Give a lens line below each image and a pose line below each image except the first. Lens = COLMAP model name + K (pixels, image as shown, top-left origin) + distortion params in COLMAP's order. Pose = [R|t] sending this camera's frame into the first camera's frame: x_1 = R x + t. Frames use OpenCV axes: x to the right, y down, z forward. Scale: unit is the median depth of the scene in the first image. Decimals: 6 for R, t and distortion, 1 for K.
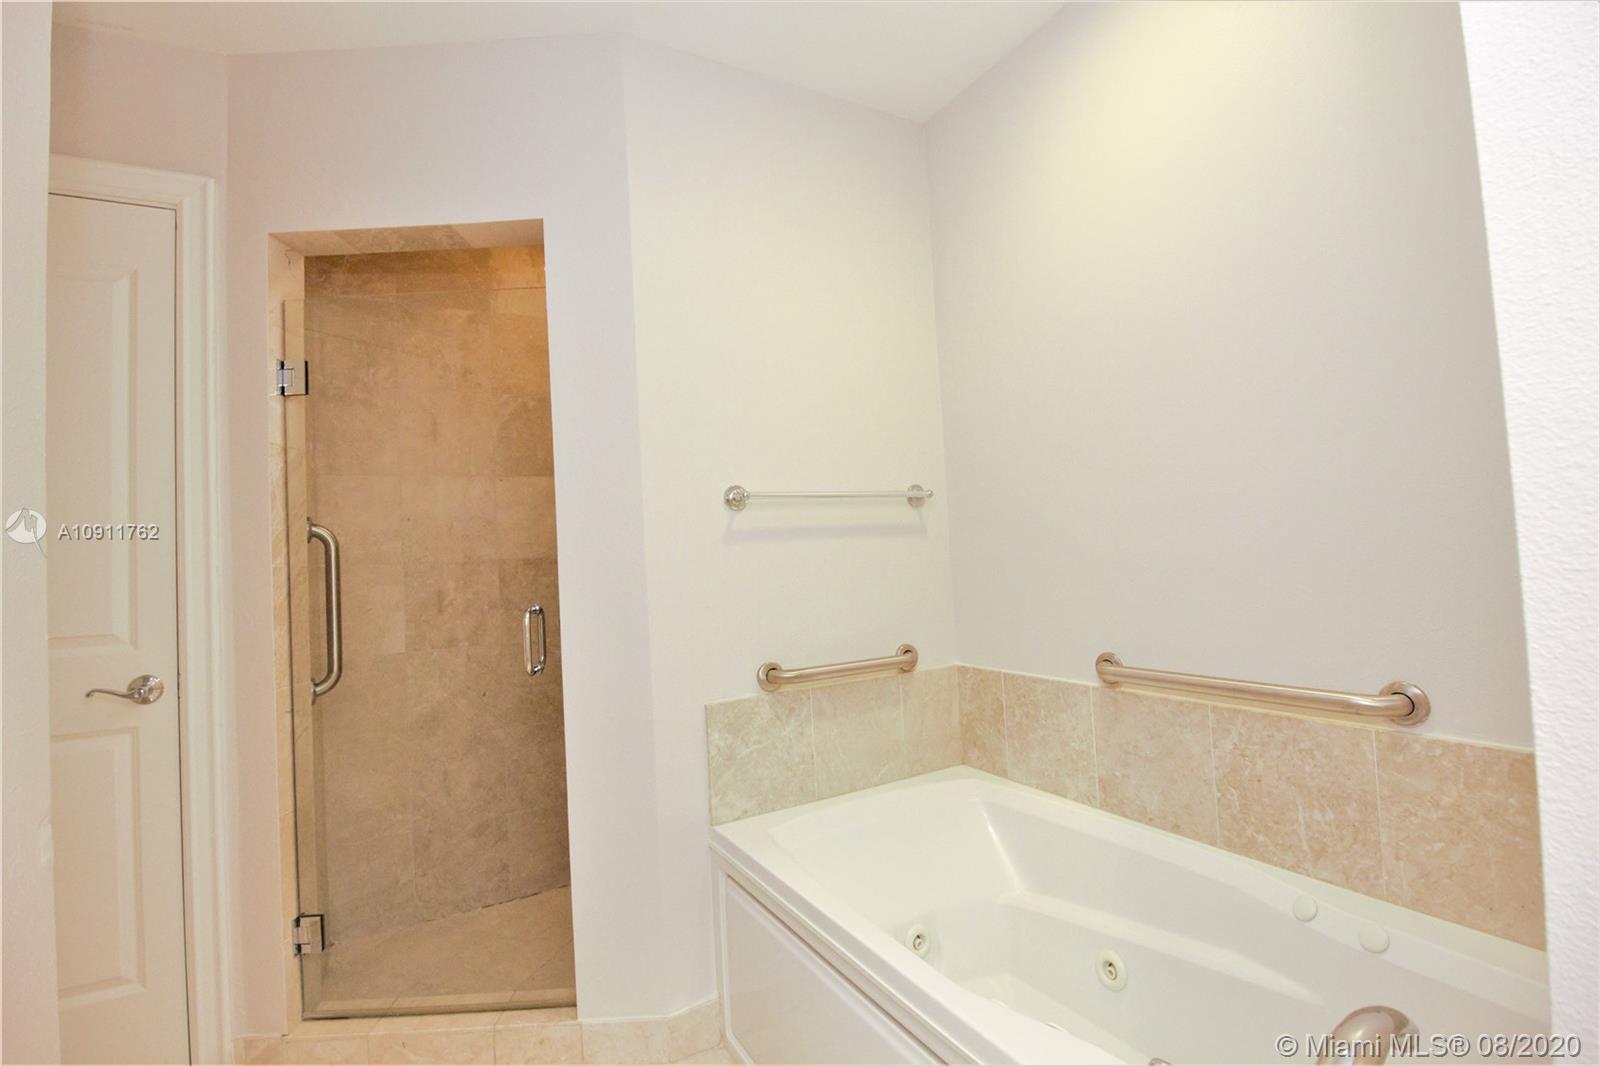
lens RADIAL K [[736.4, 0, 792.6], [0, 736.4, 525.2], [0, 0, 1]] dist [0.001314, -0.017135]
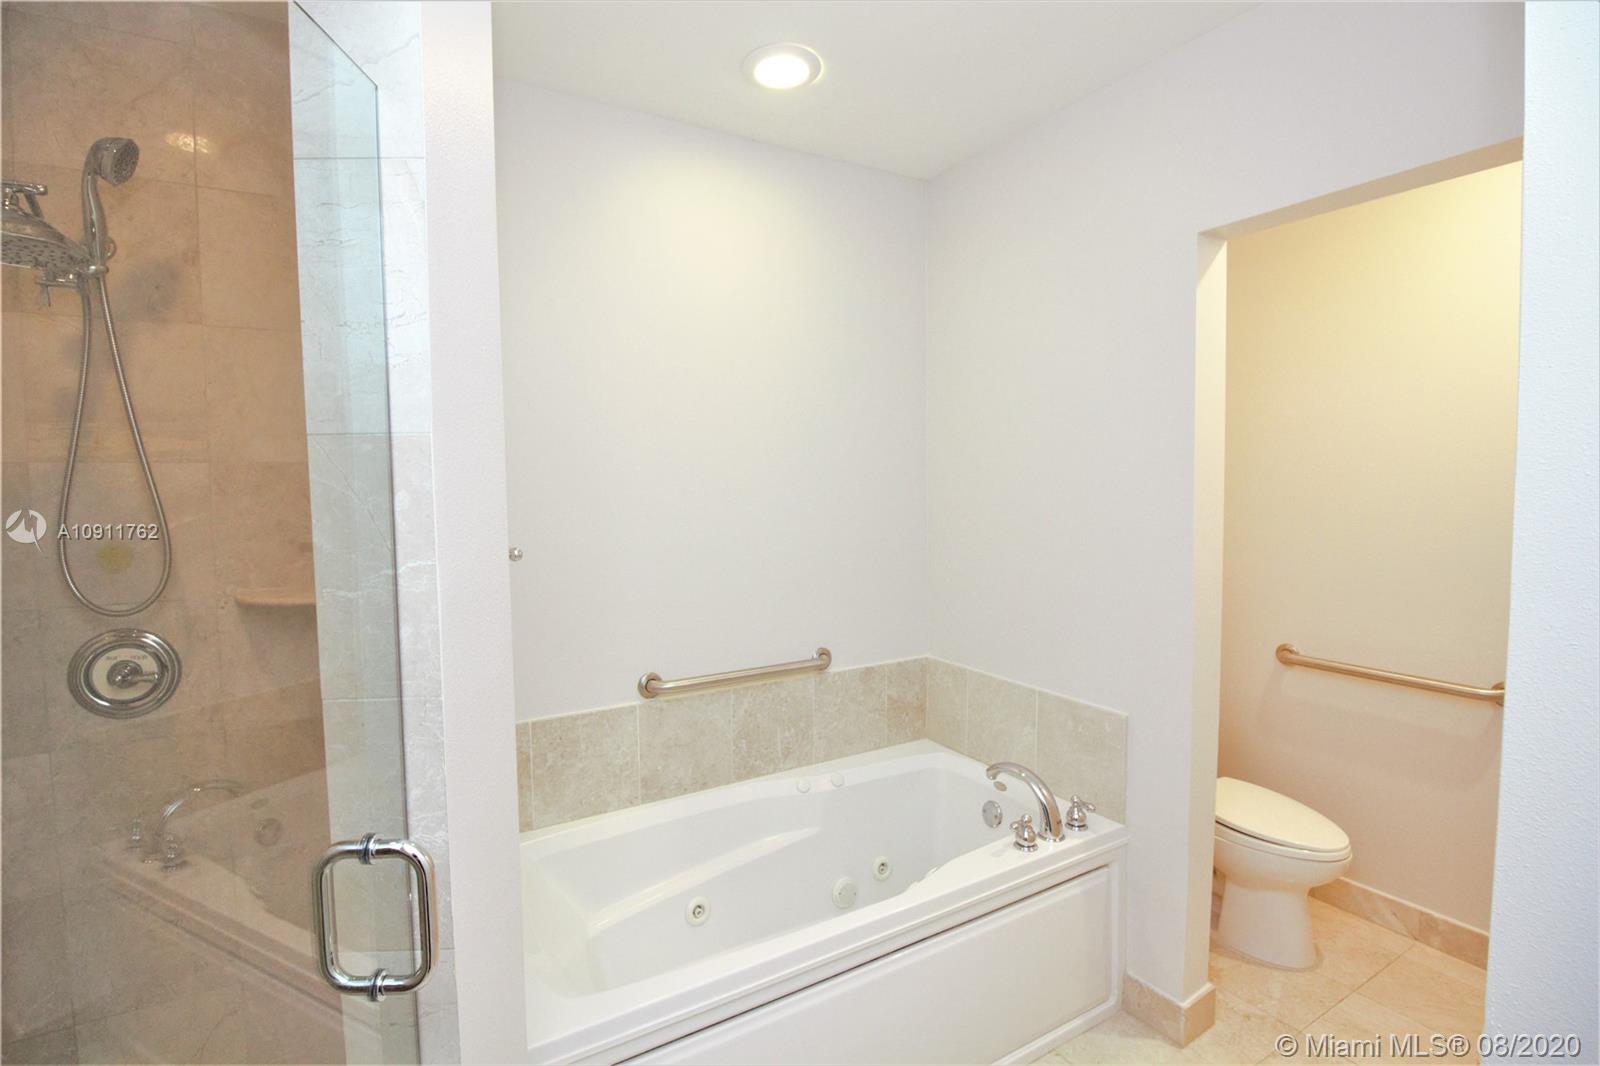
lens RADIAL K [[736.4, 0, 792.6], [0, 736.4, 525.2], [0, 0, 1]] dist [0.001314, -0.017135]
pose [[-0.023770, 0.011488, 0.999651, -0.864415], [-0.018430, 0.999759, -0.011928, -0.068348], [-0.999548, -0.018707, -0.023553, 0.846695]]
